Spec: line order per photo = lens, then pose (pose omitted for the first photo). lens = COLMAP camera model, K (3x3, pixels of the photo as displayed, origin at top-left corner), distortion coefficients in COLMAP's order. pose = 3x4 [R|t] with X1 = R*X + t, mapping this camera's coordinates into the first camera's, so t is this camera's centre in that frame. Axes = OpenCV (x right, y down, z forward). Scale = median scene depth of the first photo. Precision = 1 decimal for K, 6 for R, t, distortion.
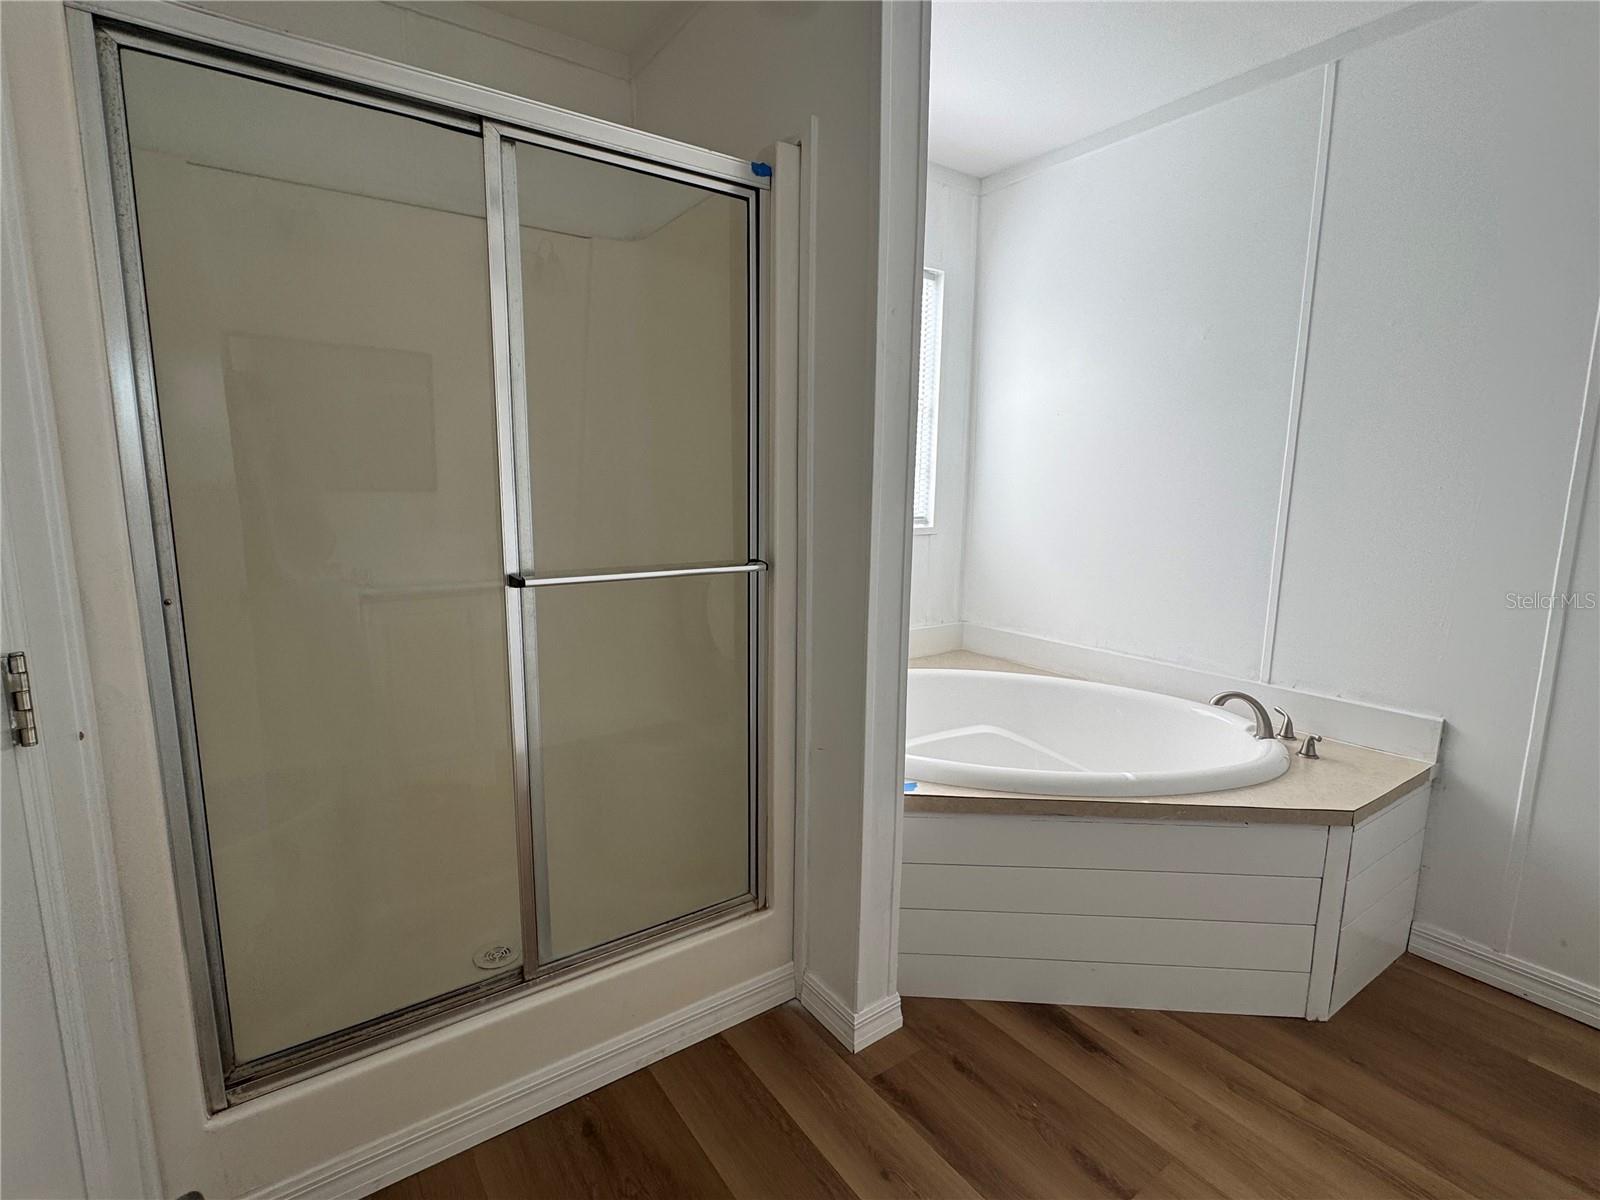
lens RADIAL K [[751.7, 0, 798.3], [0, 751.7, 604.2], [0, 0, 1]] dist [-0.000535, 0.000678]
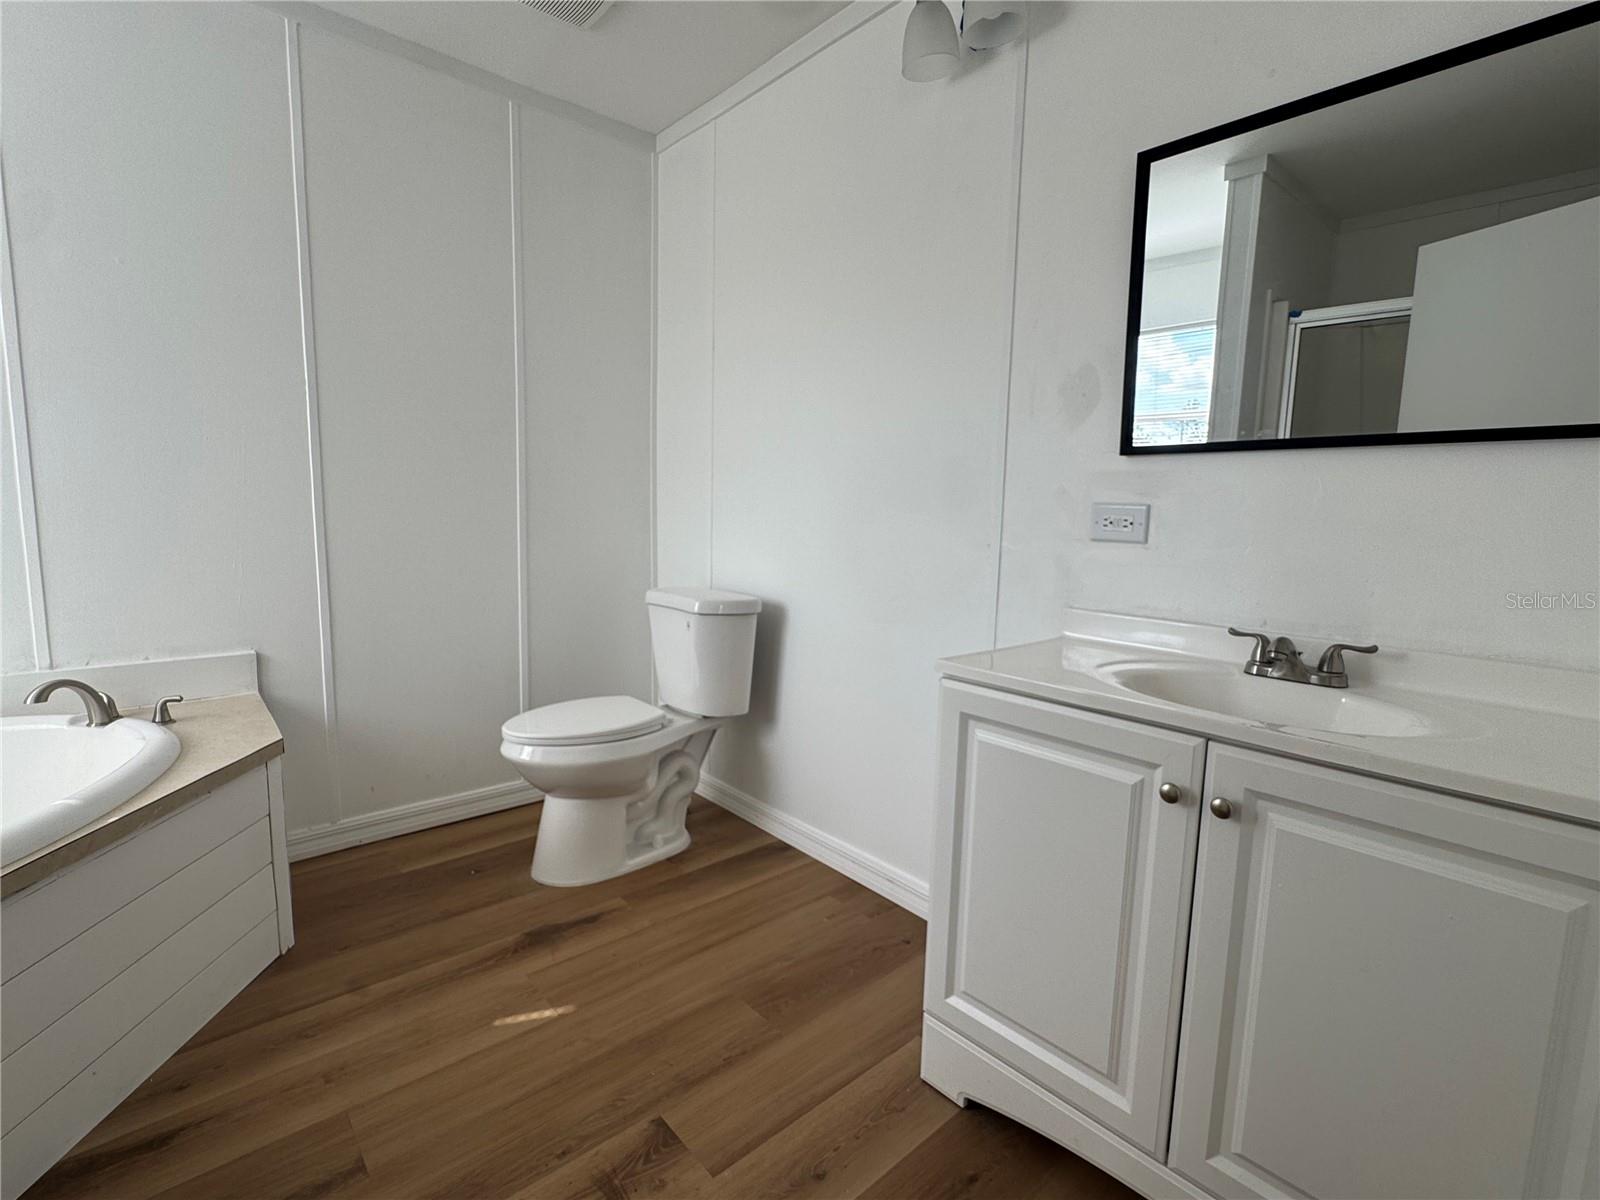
lens RADIAL K [[751.7, 0, 799.7], [0, 751.7, 597.6], [0, 0, 1]] dist [-0.000535, 0.000678]
pose [[-0.100626, -0.140952, 0.984889, -0.343774], [0.126117, 0.980121, 0.153155, 0.008797], [-0.986899, 0.139623, -0.080850, 0.331177]]
